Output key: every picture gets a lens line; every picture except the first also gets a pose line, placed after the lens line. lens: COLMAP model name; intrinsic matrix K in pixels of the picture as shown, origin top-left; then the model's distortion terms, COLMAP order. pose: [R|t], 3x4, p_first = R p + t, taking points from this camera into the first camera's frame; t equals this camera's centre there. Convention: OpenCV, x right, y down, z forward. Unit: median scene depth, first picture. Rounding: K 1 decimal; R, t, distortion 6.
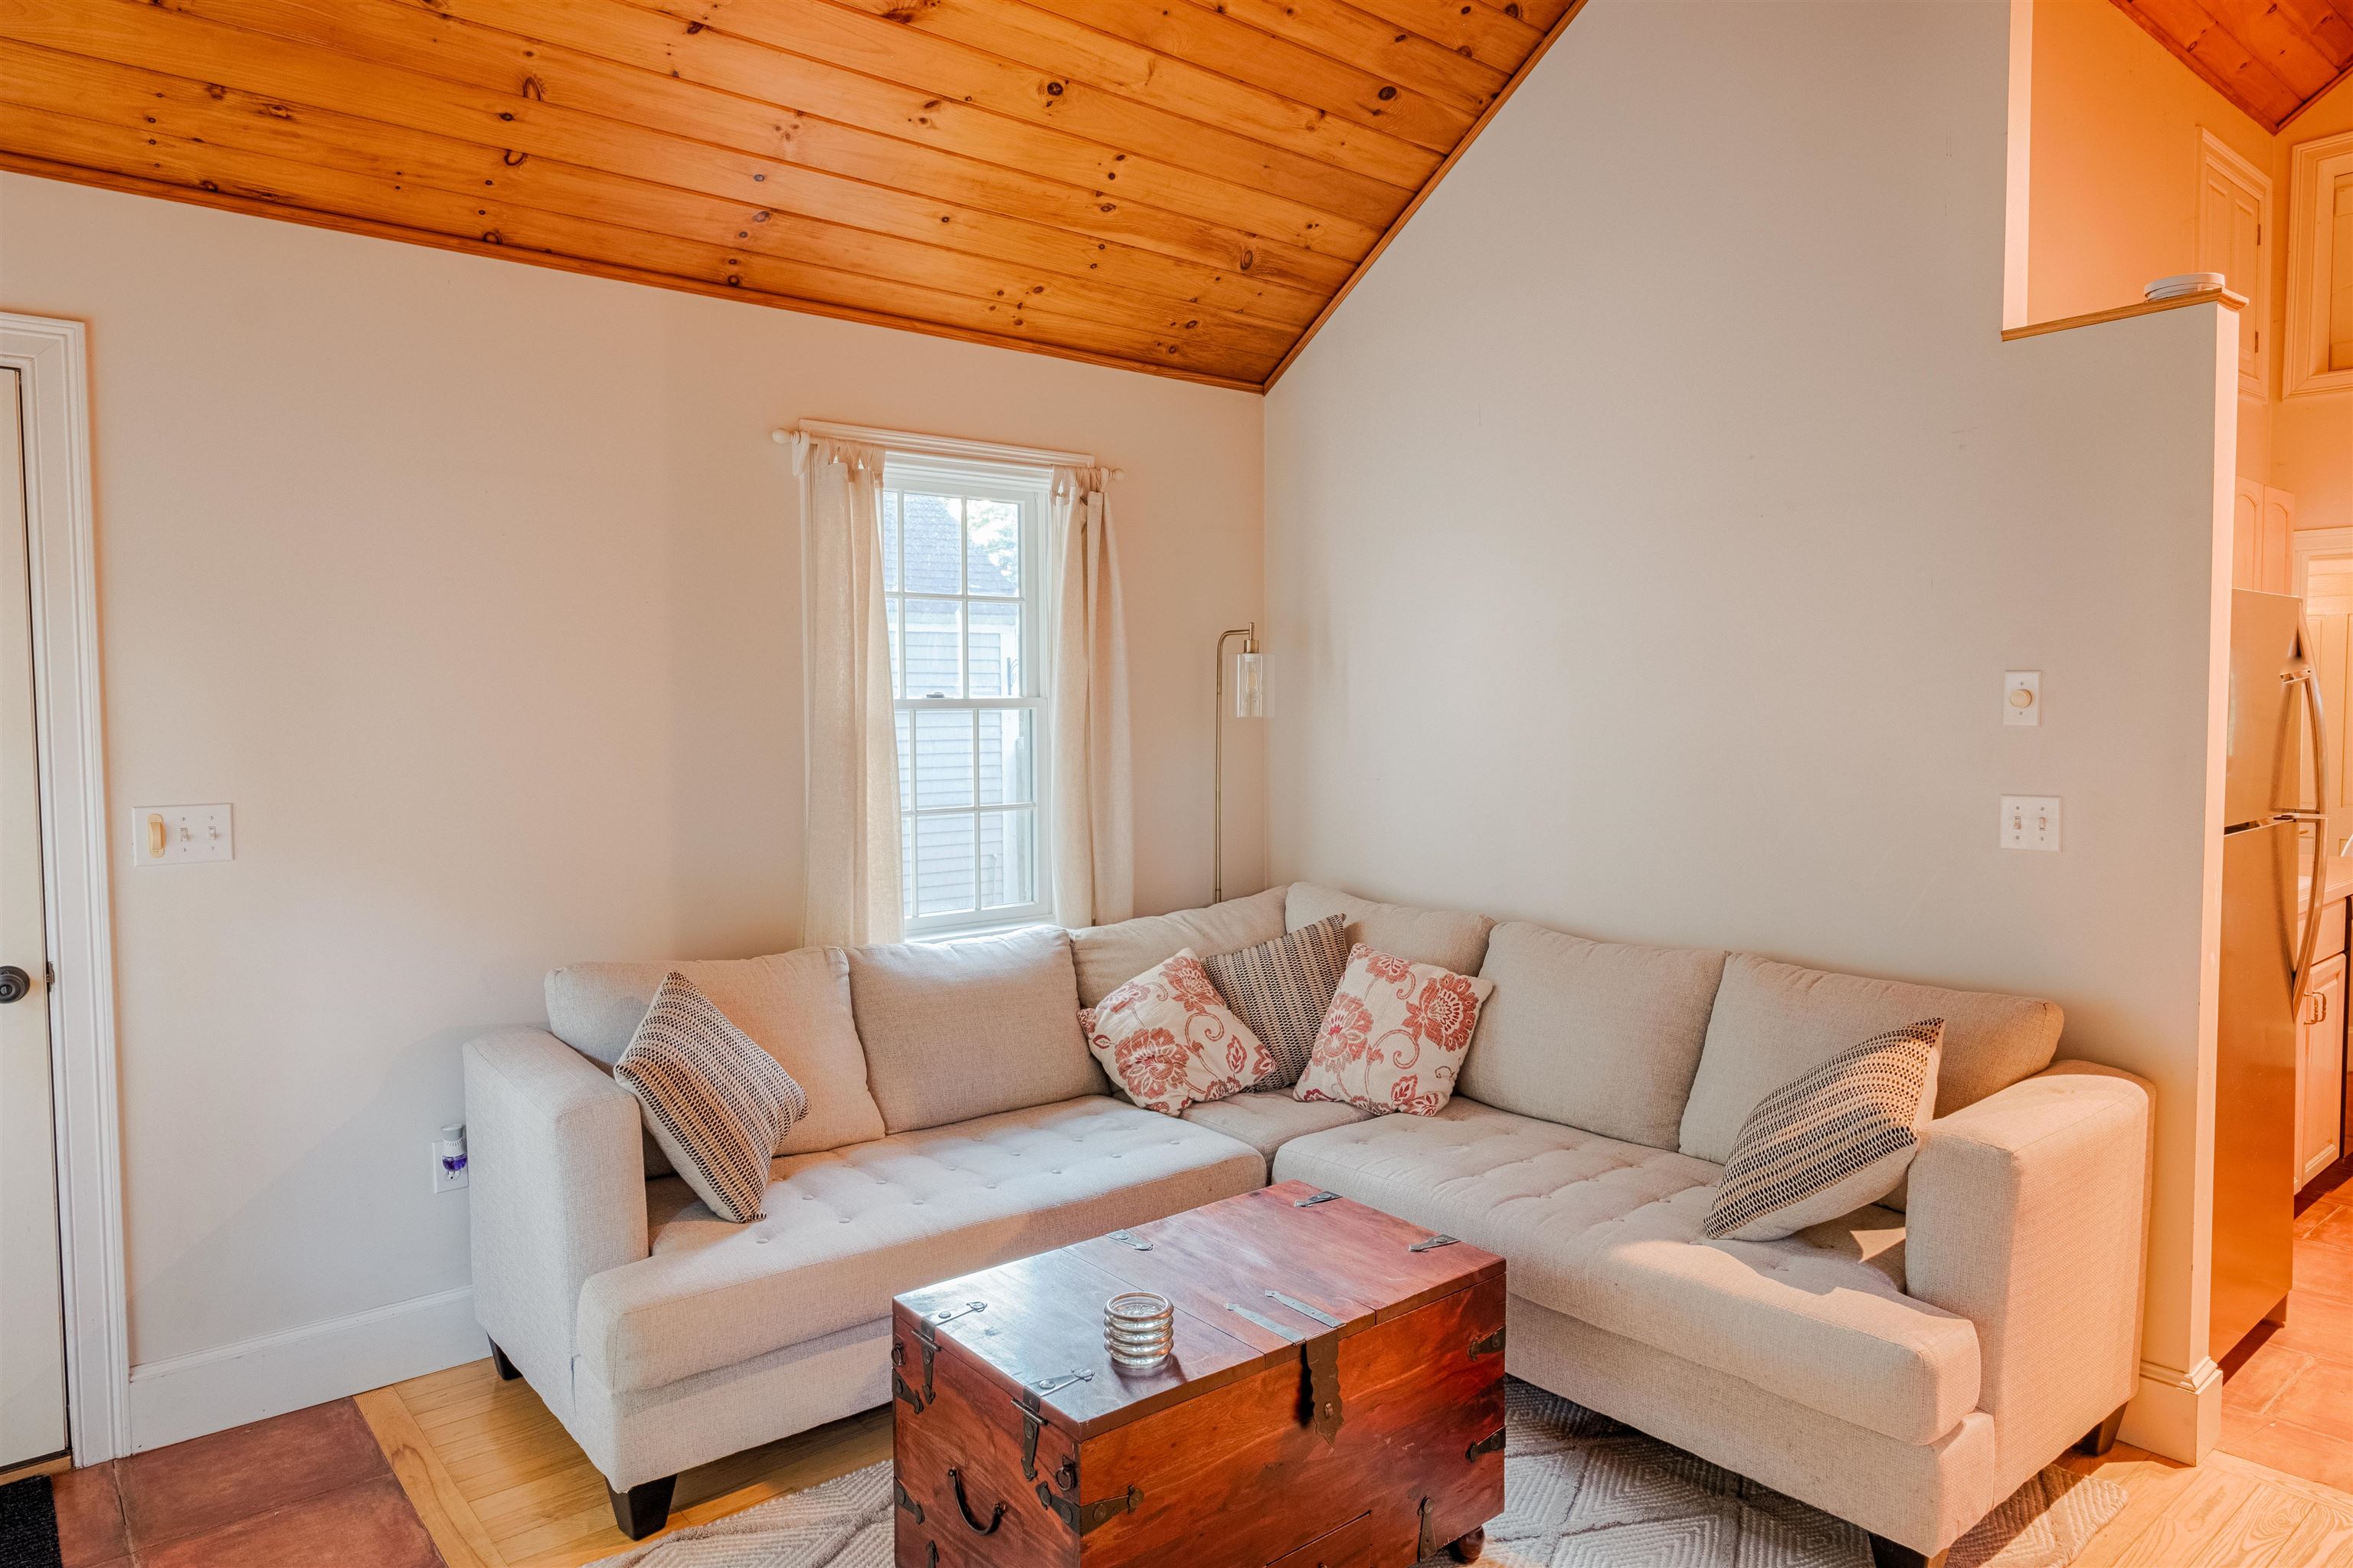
lens RADIAL K [[1452.3, 0, 1178.6], [0, 1452.3, 772.2], [0, 0, 1]] dist [-0.006590, 0.002611]
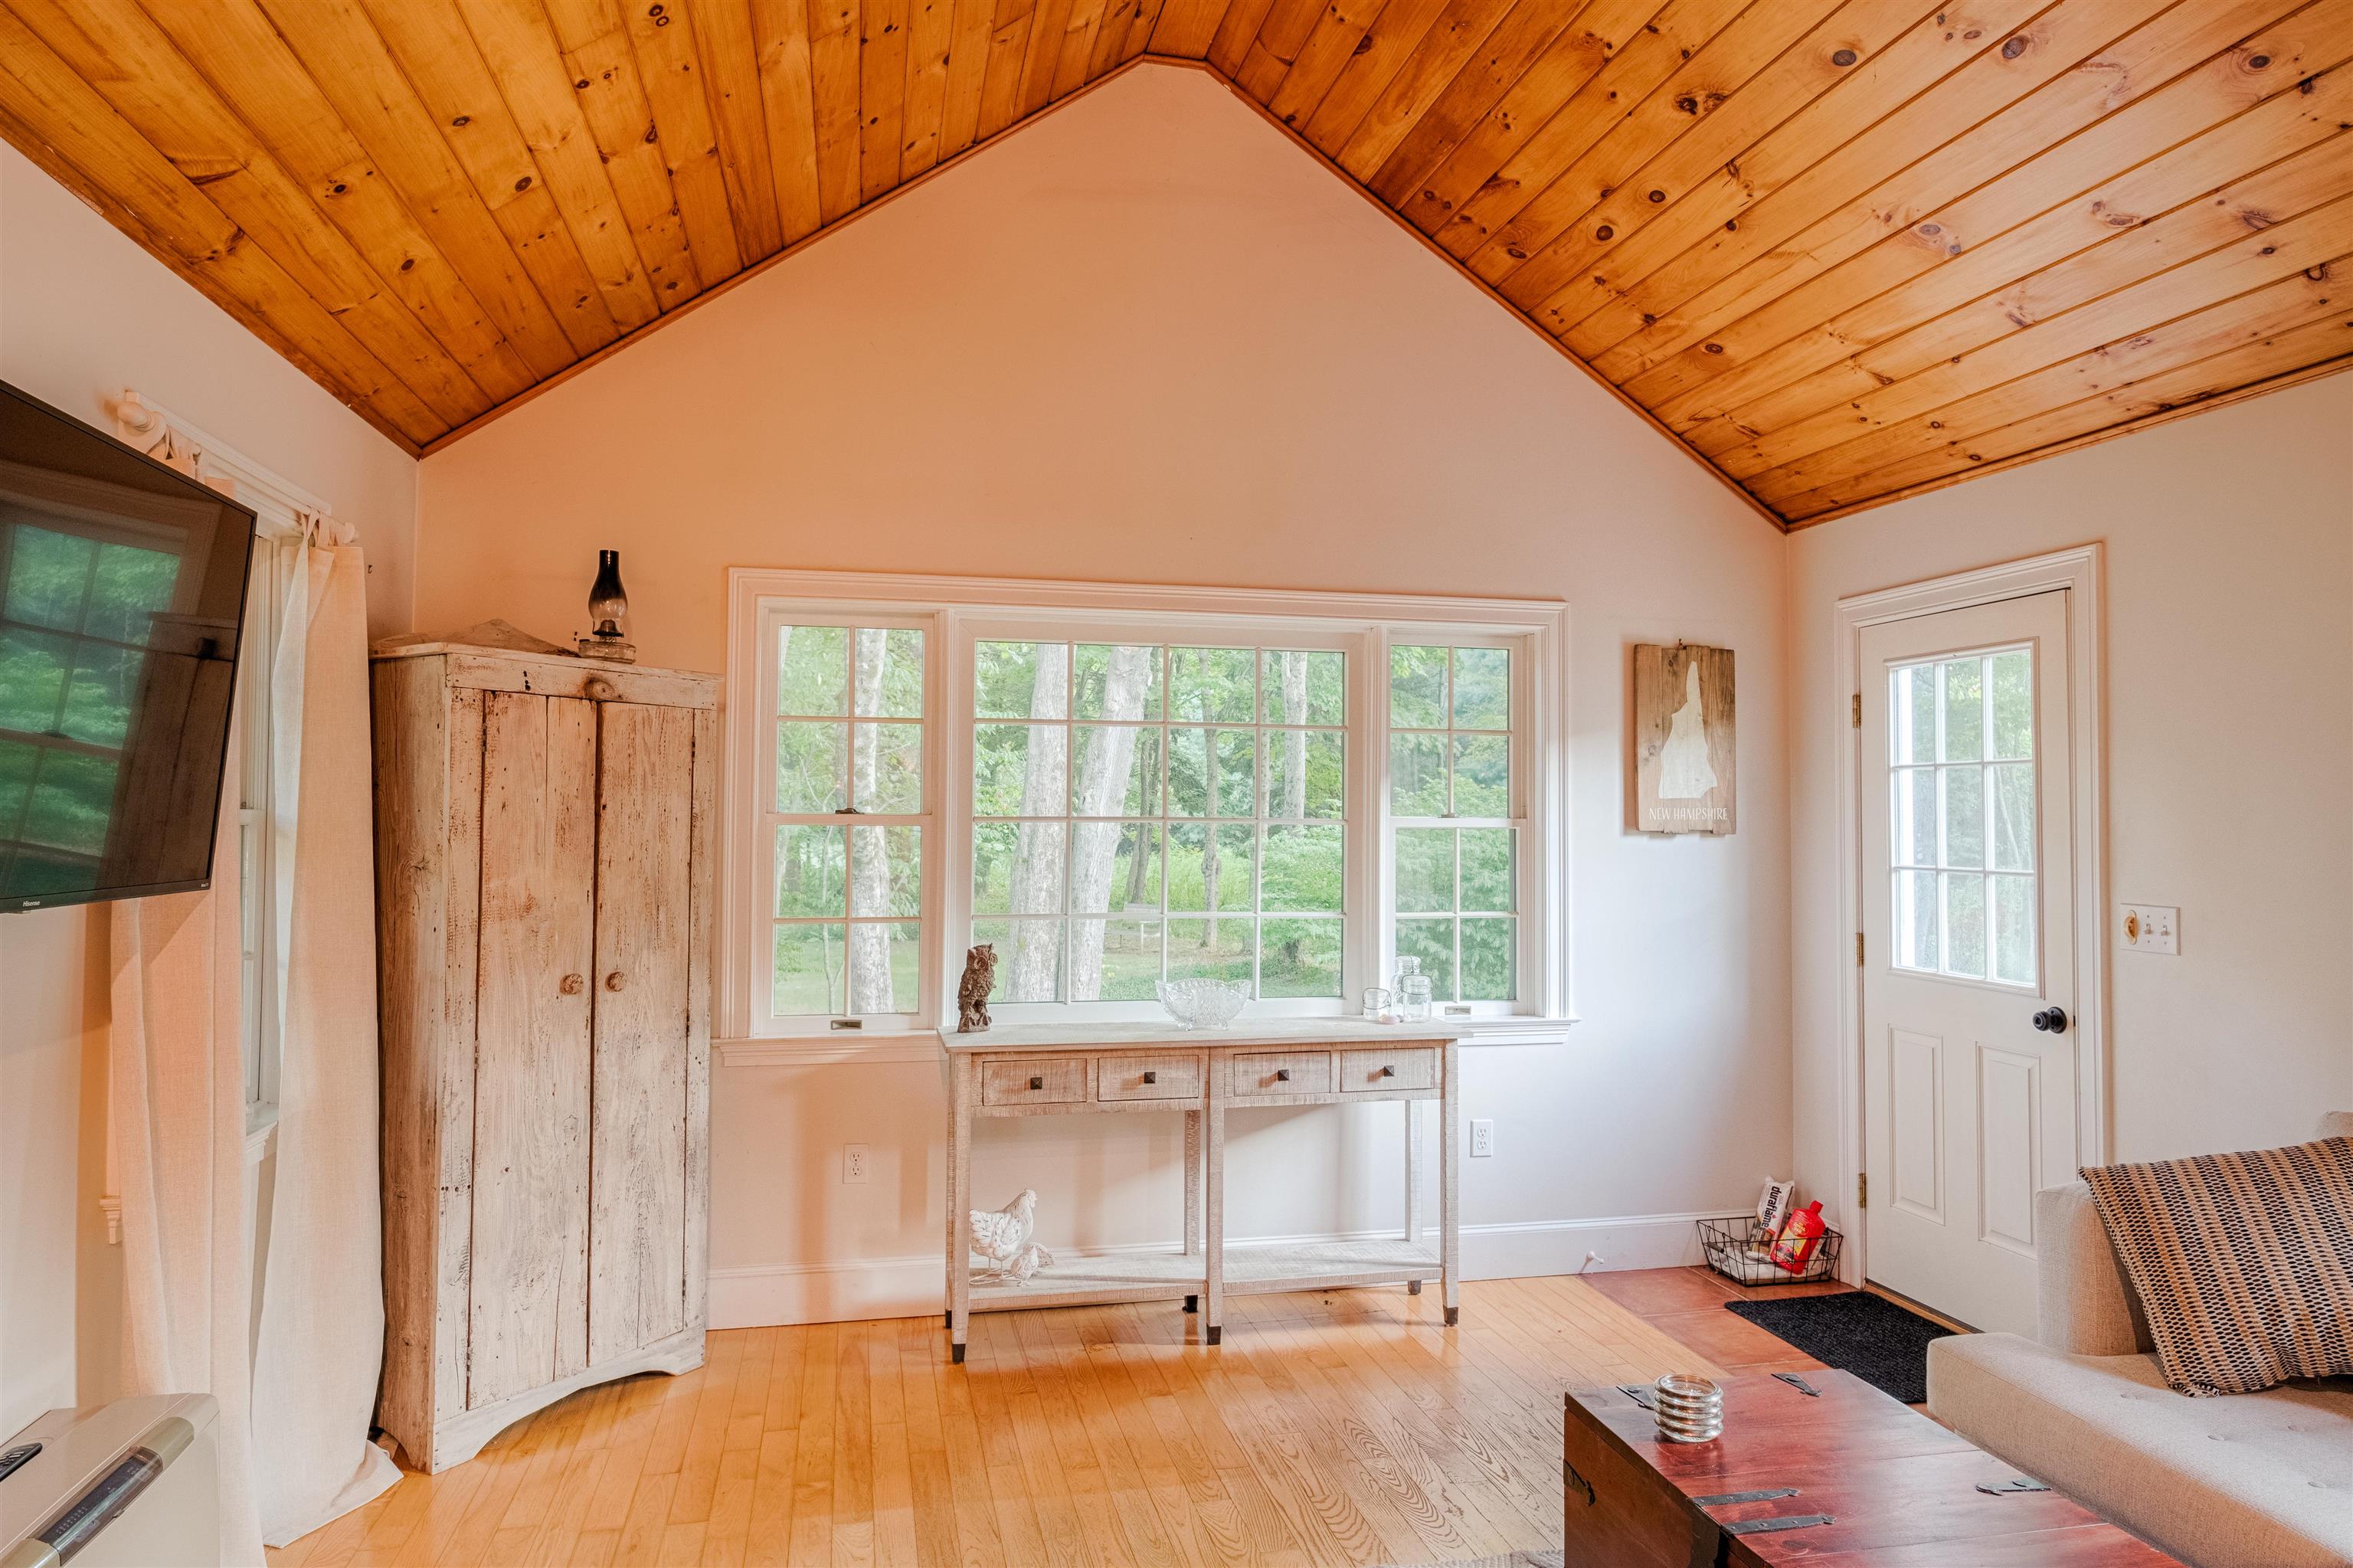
lens RADIAL K [[1452.3, 0, 1172.9], [0, 1452.3, 772.2], [0, 0, 1]] dist [-0.006590, 0.002611]
pose [[-0.461480, -0.023211, -0.886847, 0.801030], [-0.050356, 0.998731, 0.000064, -0.049489], [0.885720, 0.044687, -0.462064, 0.823251]]
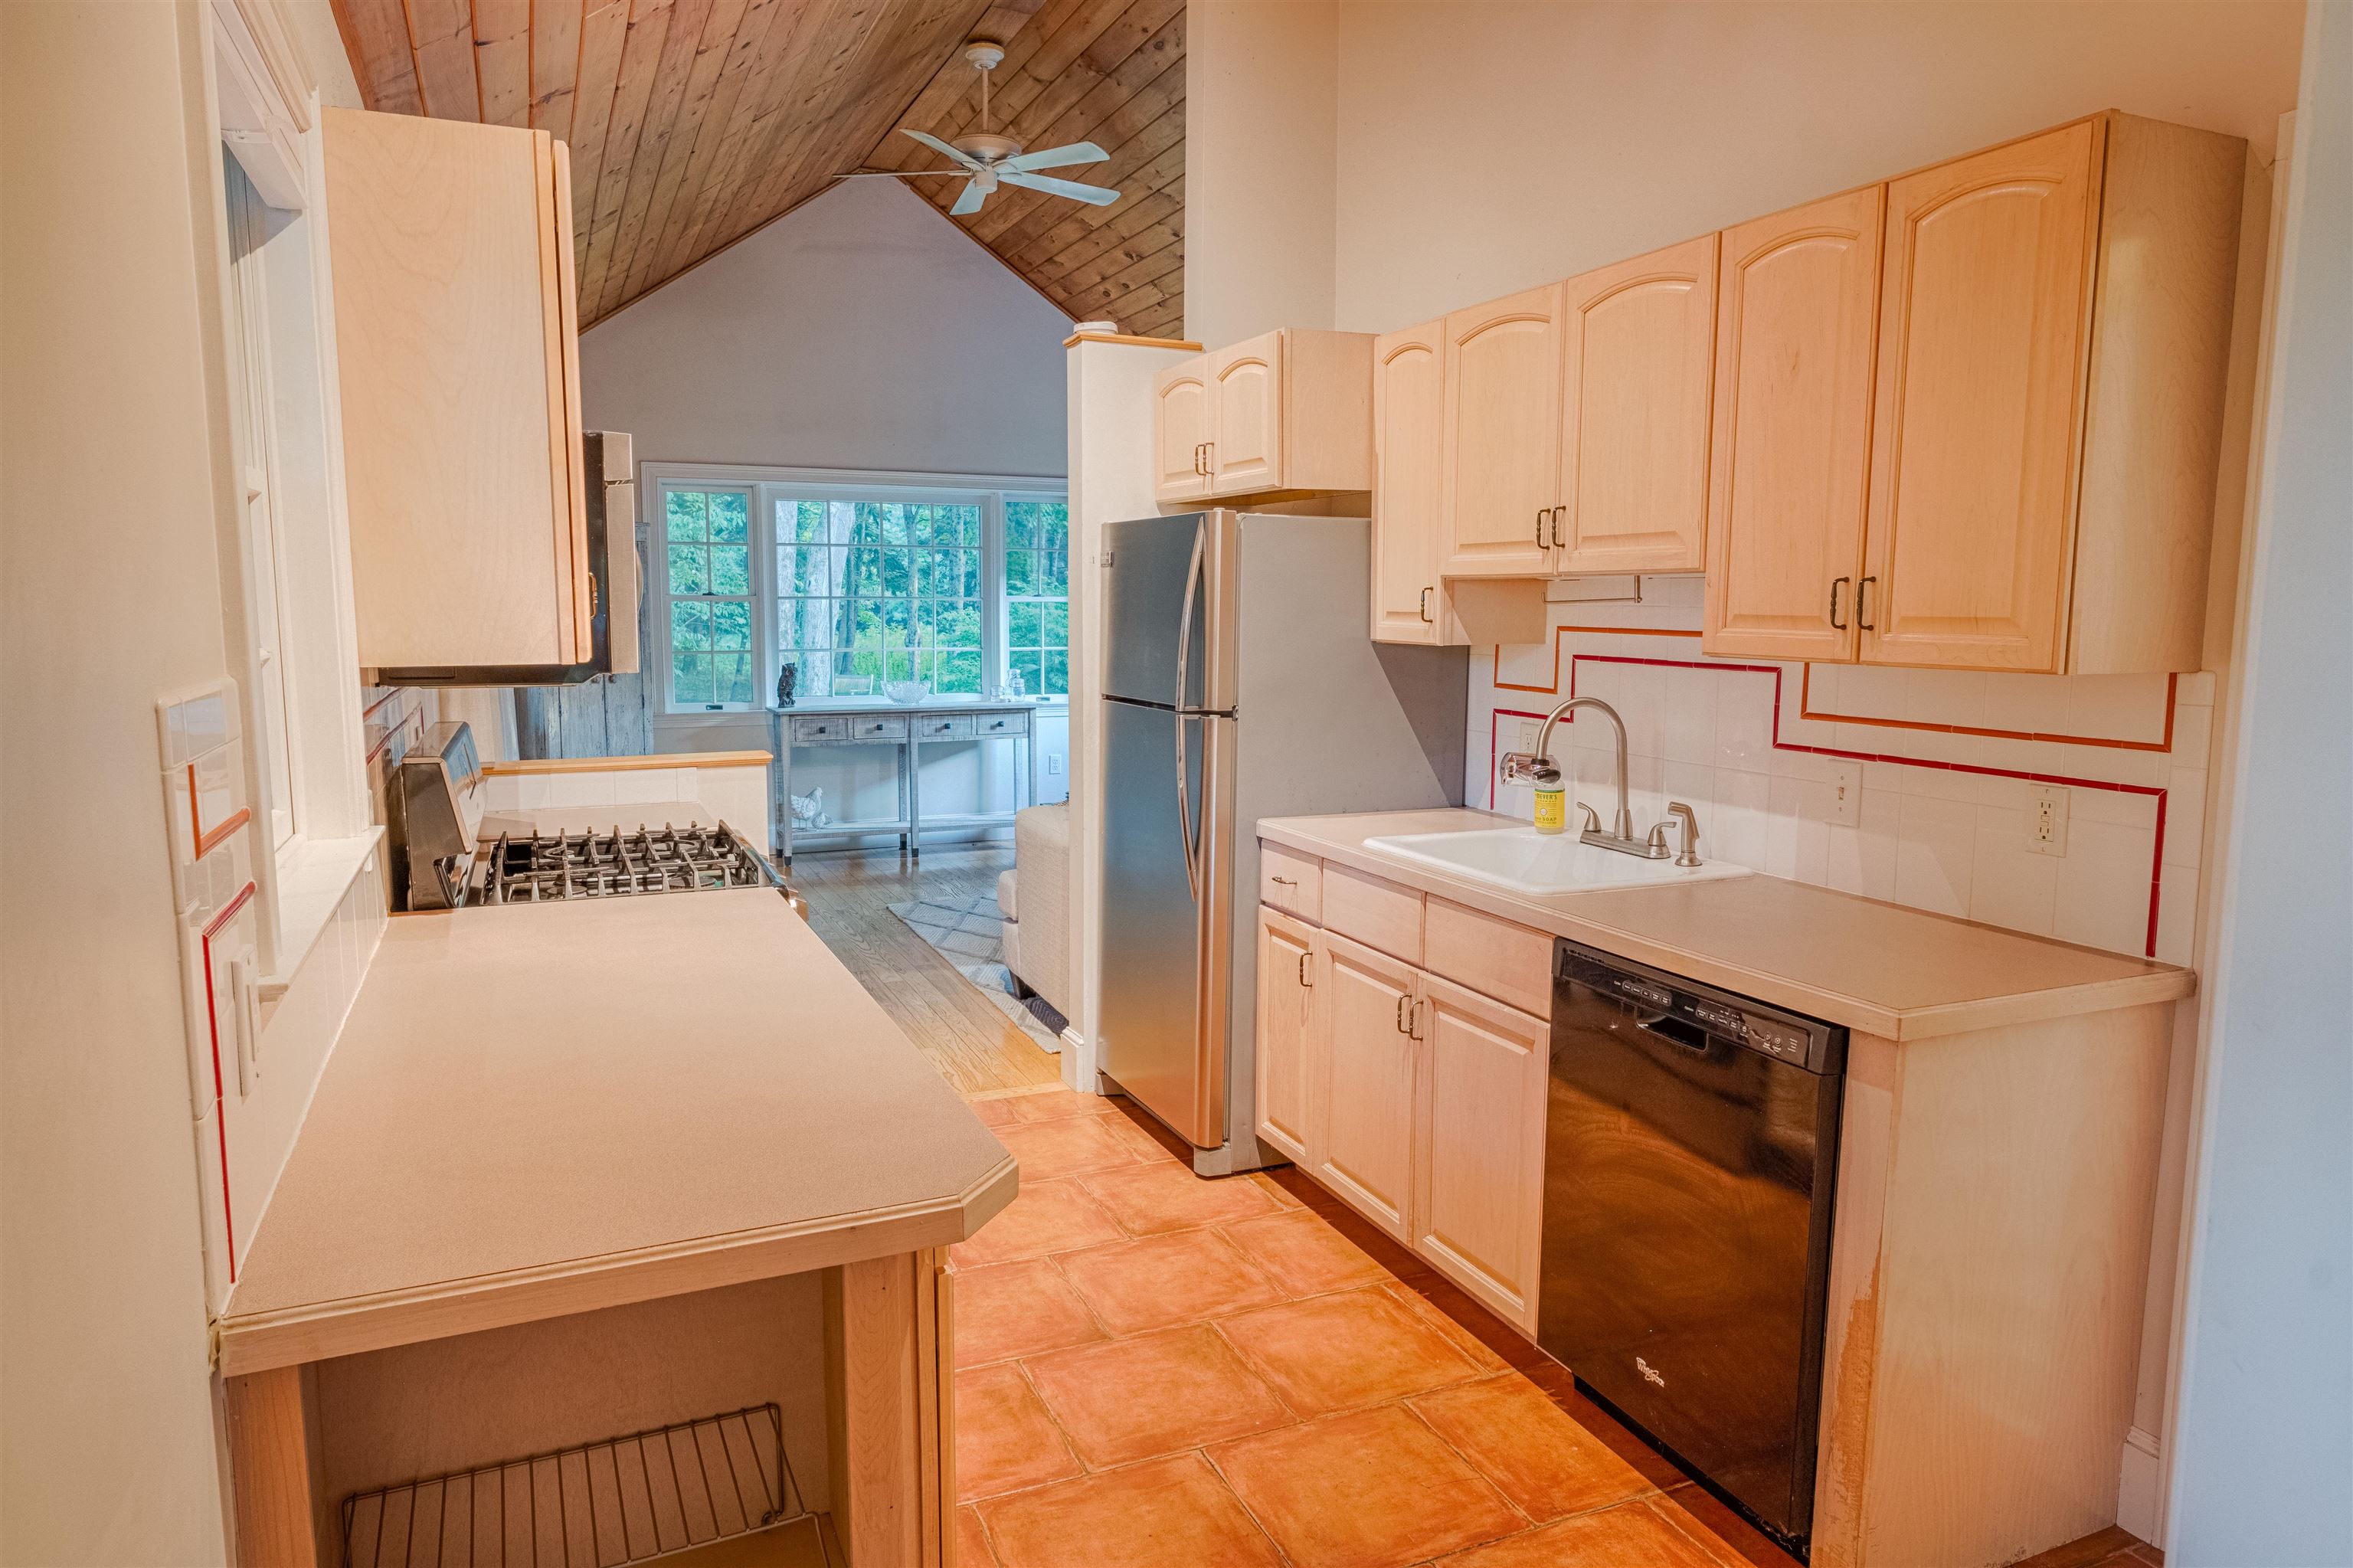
lens RADIAL K [[1452.3, 0, 1179.7], [0, 1452.3, 762.3], [0, 0, 1]] dist [-0.006590, 0.002611]
pose [[-0.270304, 0.114837, -0.955902, 1.980258], [-0.052766, 0.989602, 0.133806, -0.088822], [0.961328, 0.086607, -0.261434, 1.409069]]
